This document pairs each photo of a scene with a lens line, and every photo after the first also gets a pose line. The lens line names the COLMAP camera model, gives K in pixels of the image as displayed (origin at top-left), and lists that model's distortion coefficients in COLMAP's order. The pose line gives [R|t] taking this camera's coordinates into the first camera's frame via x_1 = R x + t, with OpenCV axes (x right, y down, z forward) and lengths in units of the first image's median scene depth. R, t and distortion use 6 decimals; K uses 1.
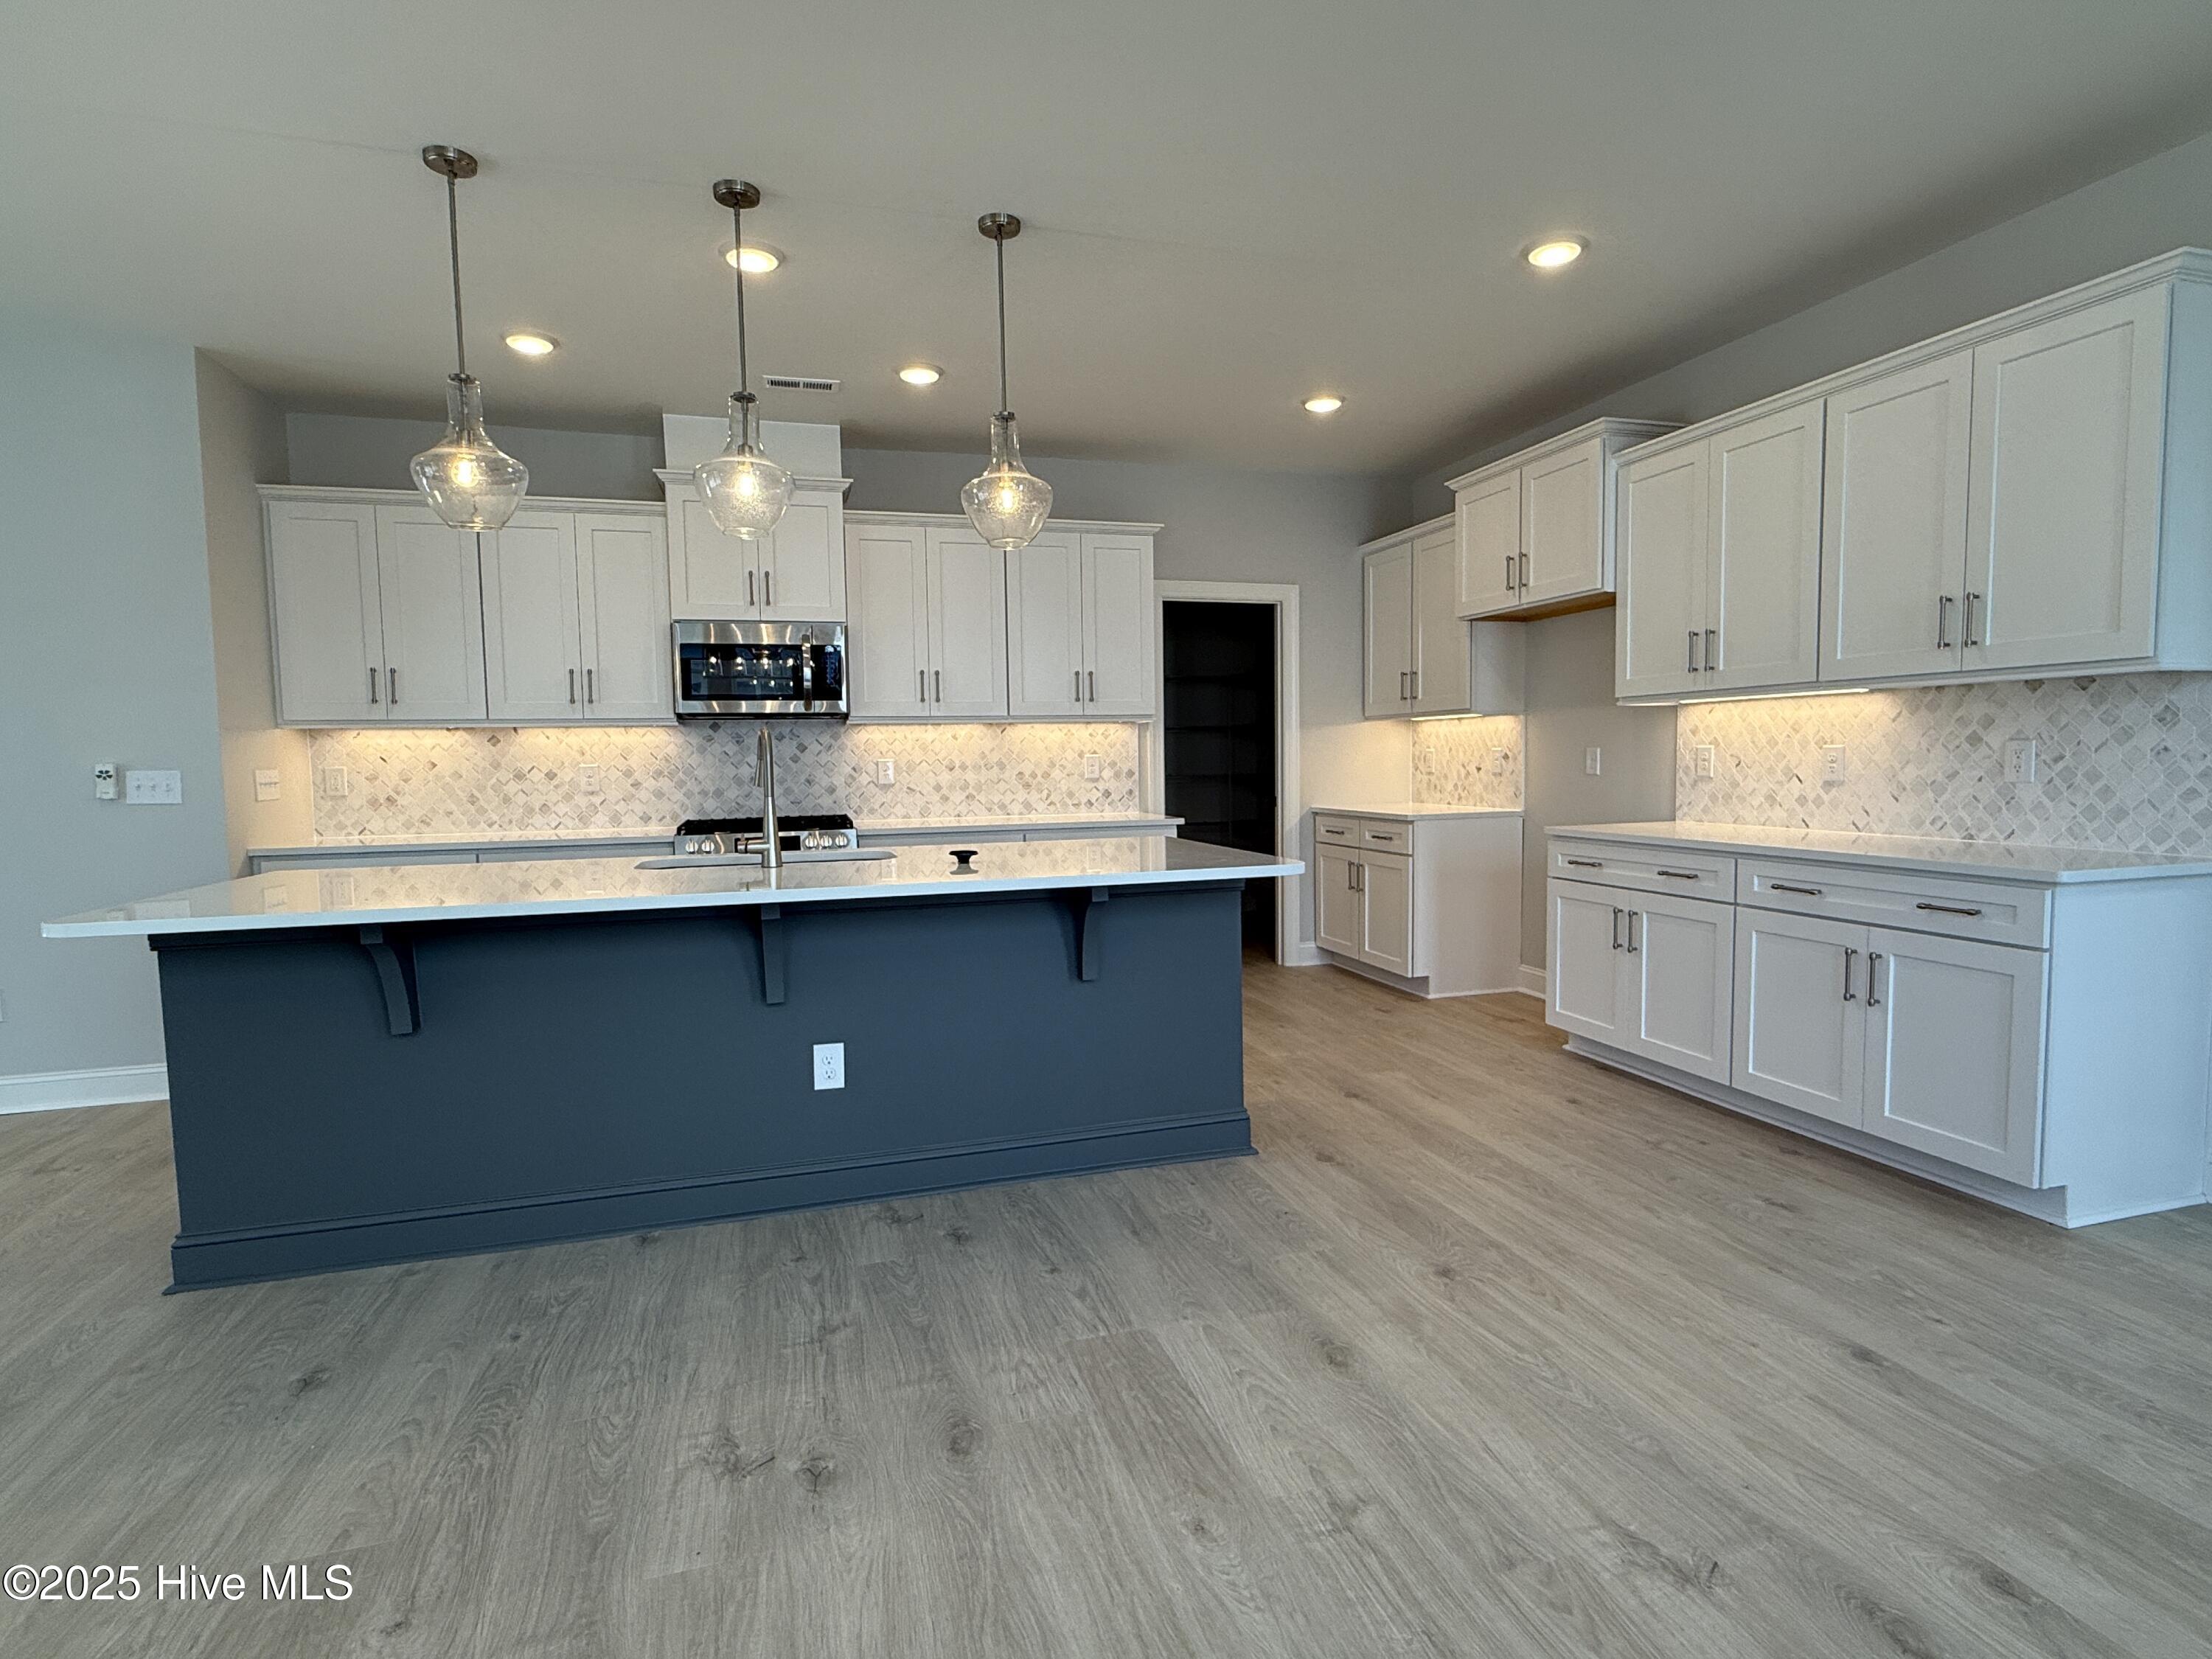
lens RADIAL K [[1128.6, 0, 1106.0], [0, 1128.6, 829.5], [0, 0, 1]] dist [0.001838, -0.000638]
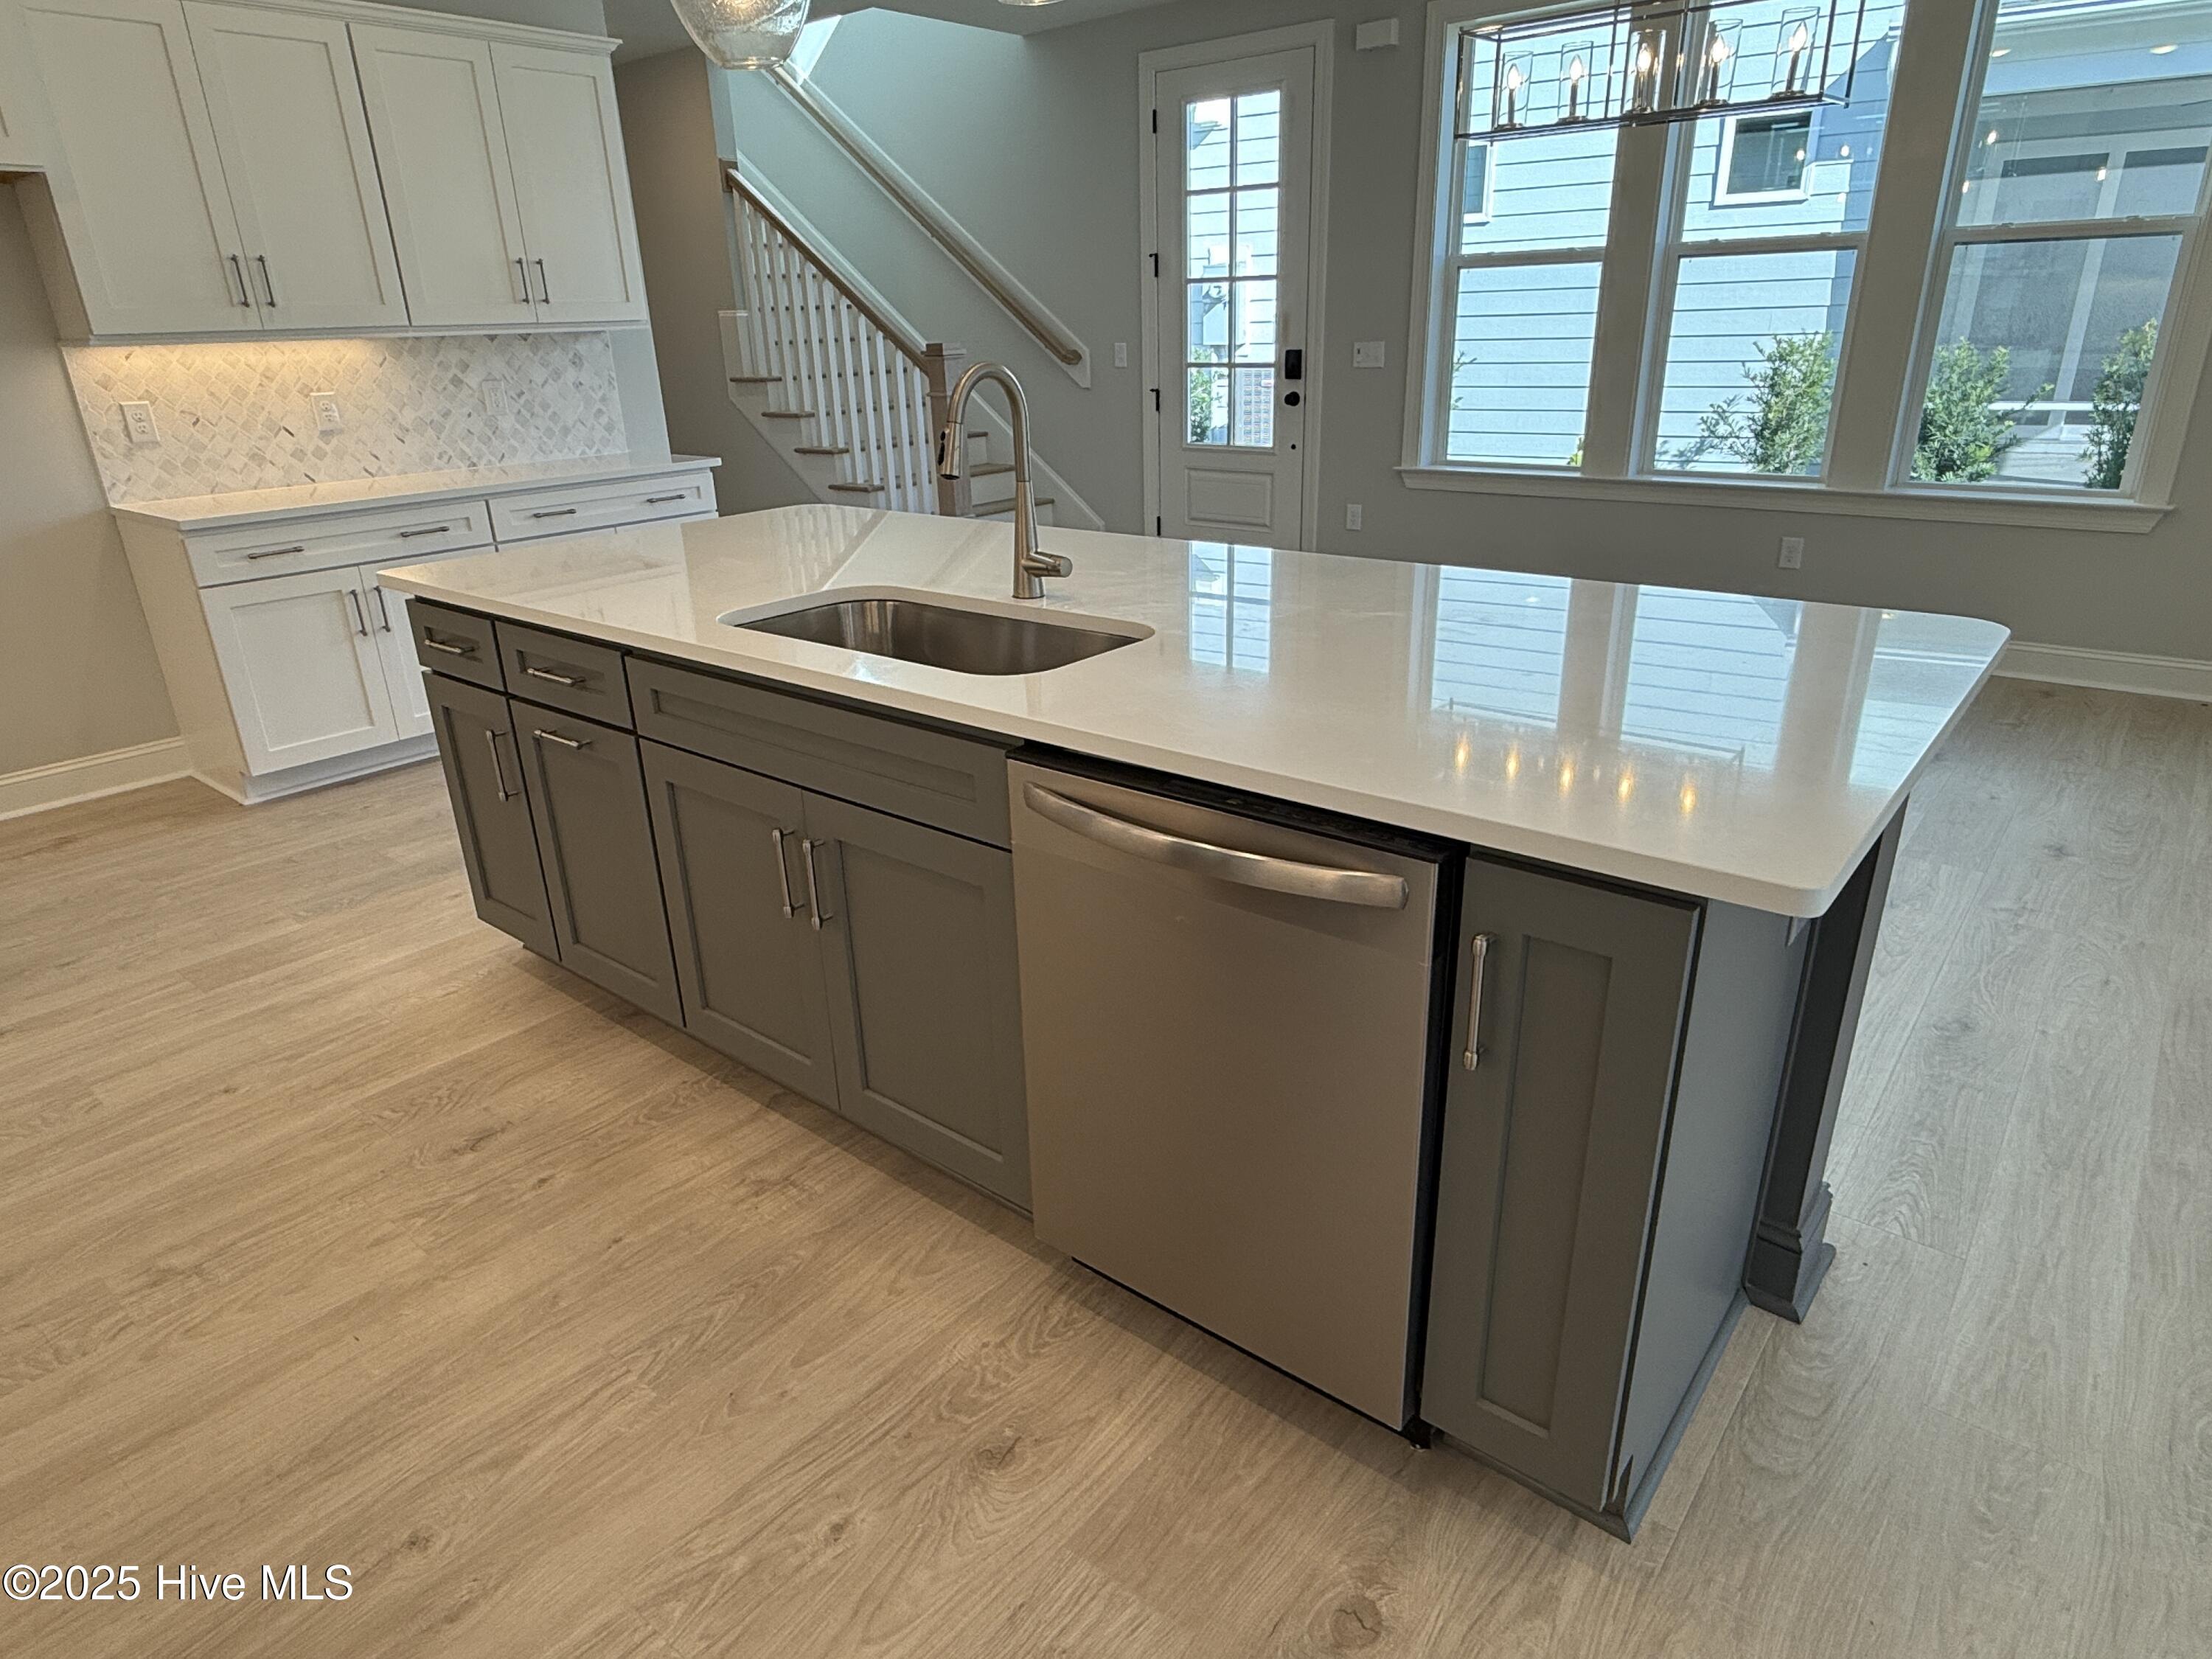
lens RADIAL K [[1308.3, 0, 1106.0], [0, 1308.3, 829.5], [0, 0, 1]] dist [0.000445, 0.002314]
pose [[-0.564749, -0.269993, 0.779848, -0.923302], [0.094143, 0.917723, 0.385903, -0.124167], [-0.819875, 0.291356, -0.492865, 1.361248]]
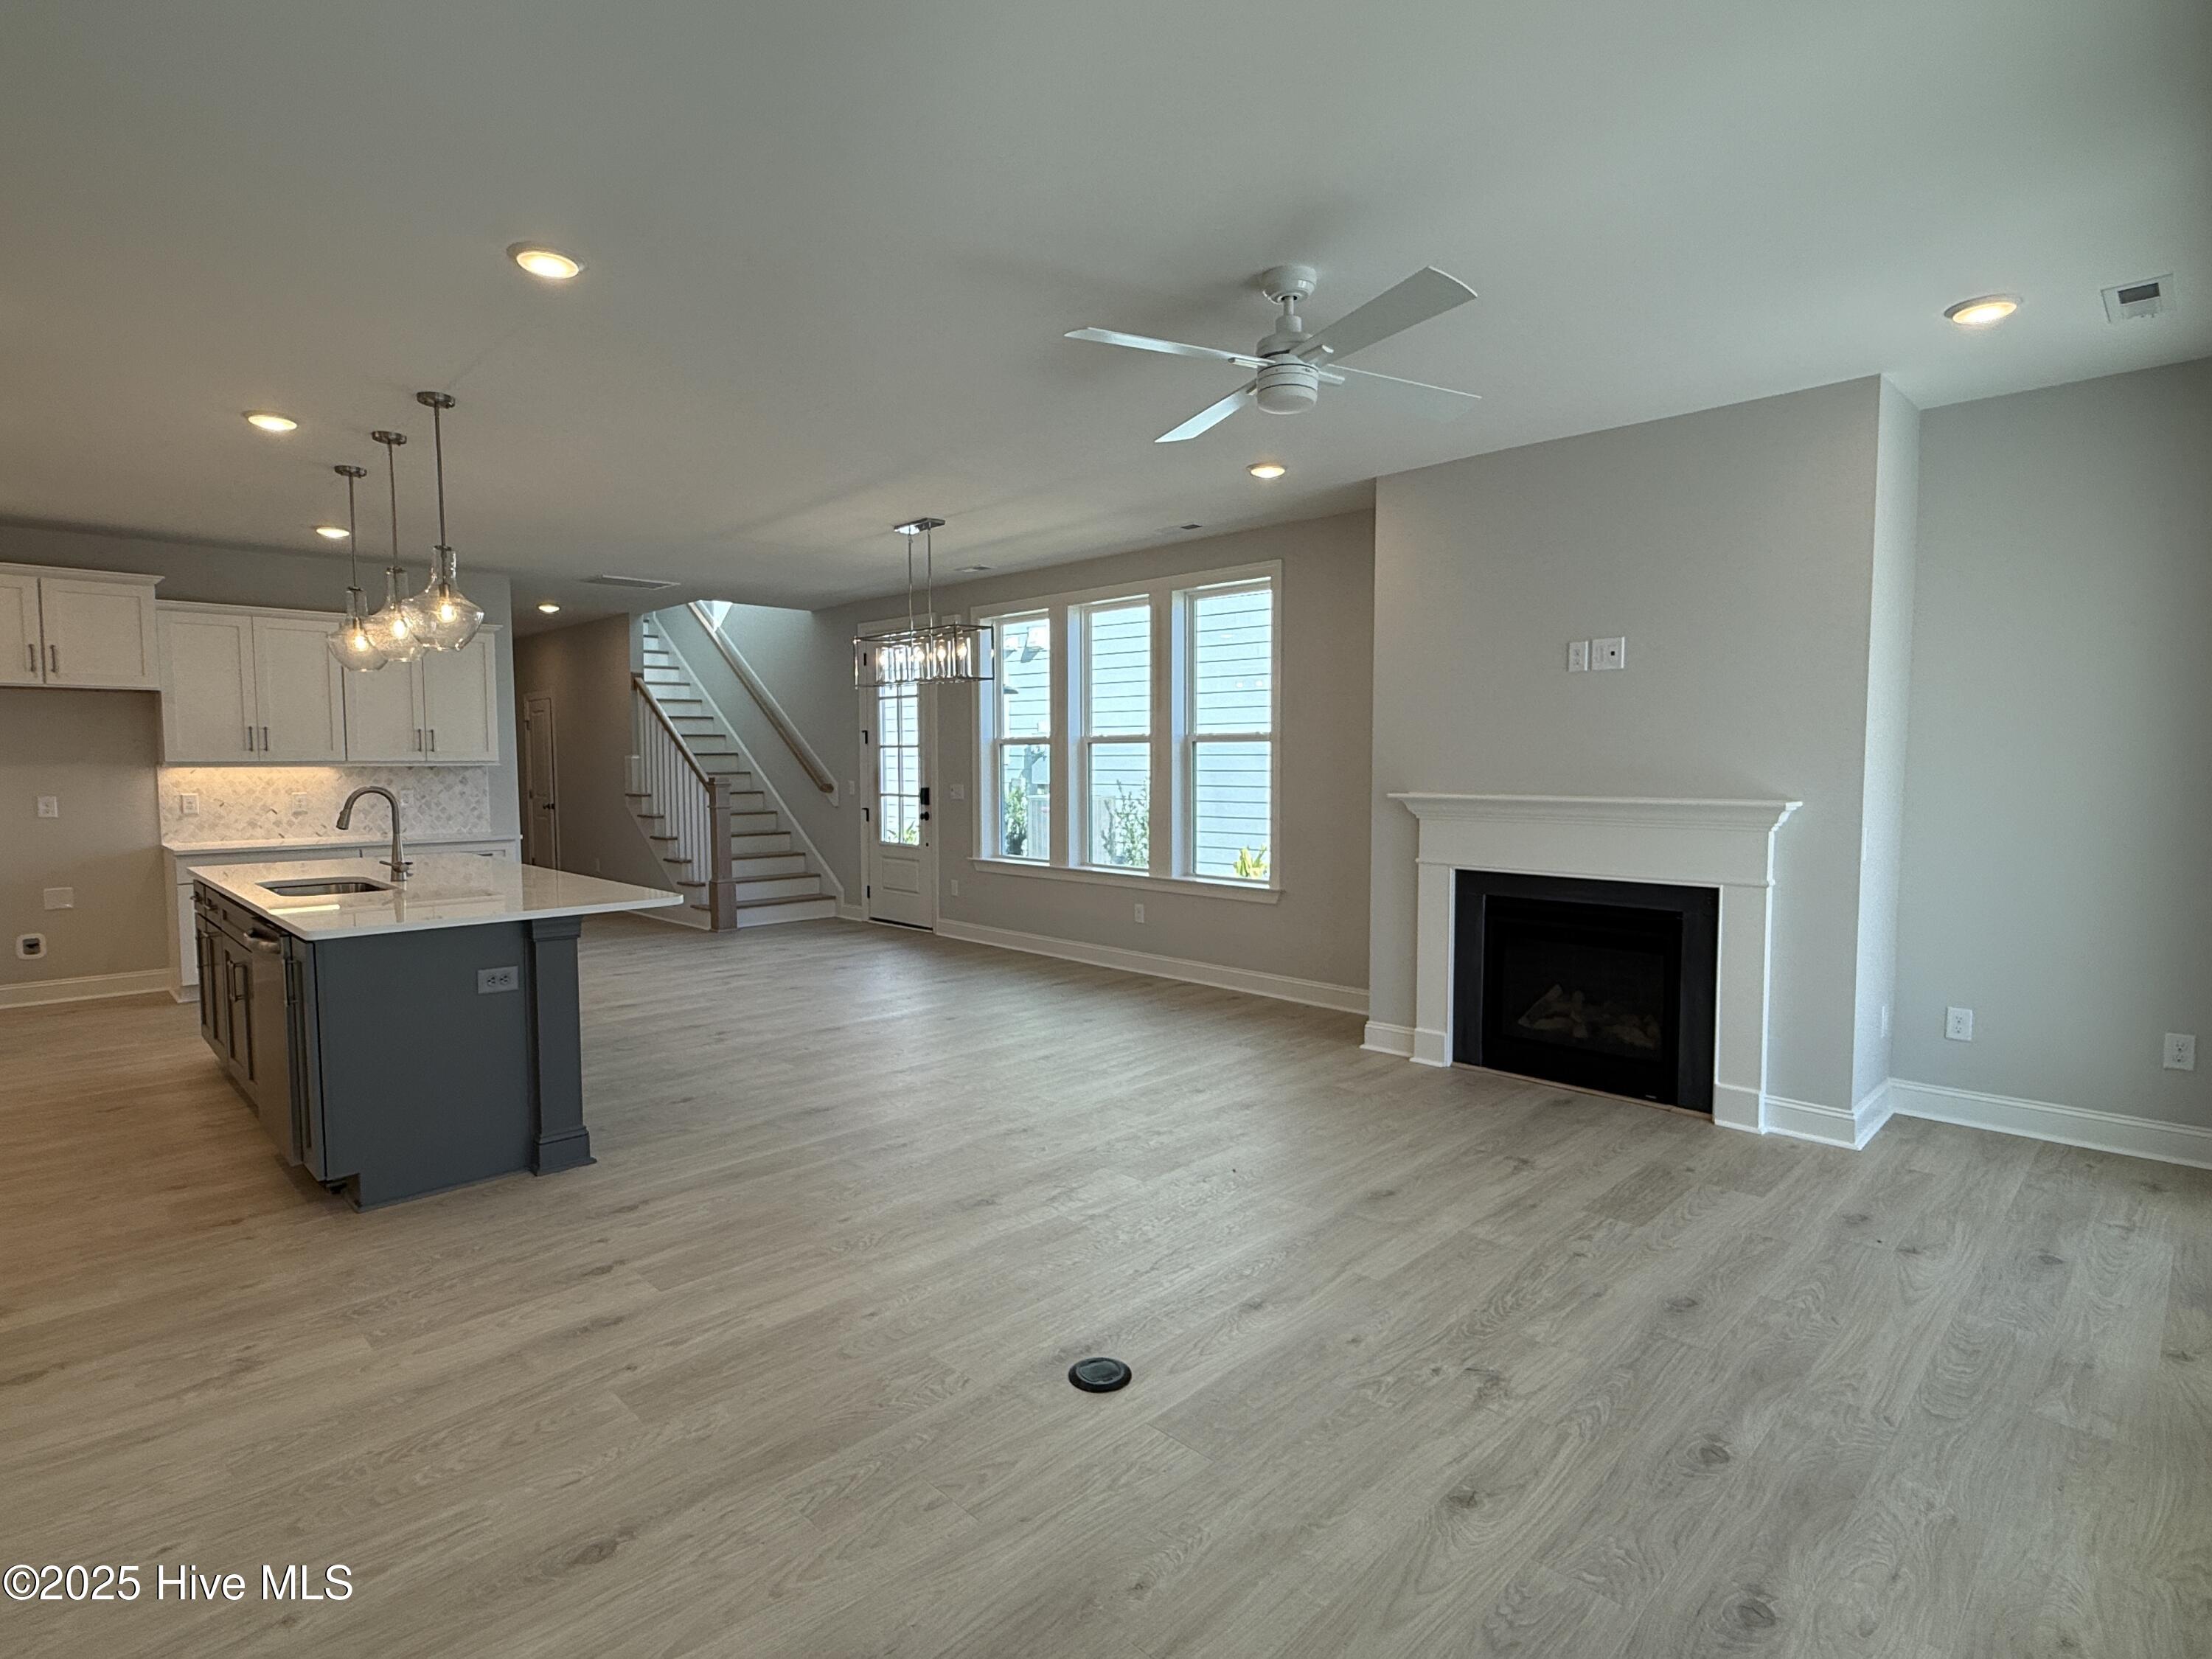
lens RADIAL K [[1120.0, 0, 1104.7], [0, 1120.0, 861.3], [0, 0, 1]] dist [0.002839, -0.000179]
pose [[-0.480739, -0.061288, 0.874719, -2.016535], [0.068431, 0.991890, 0.107107, -0.085033], [-0.874190, 0.111349, -0.472646, 0.880043]]
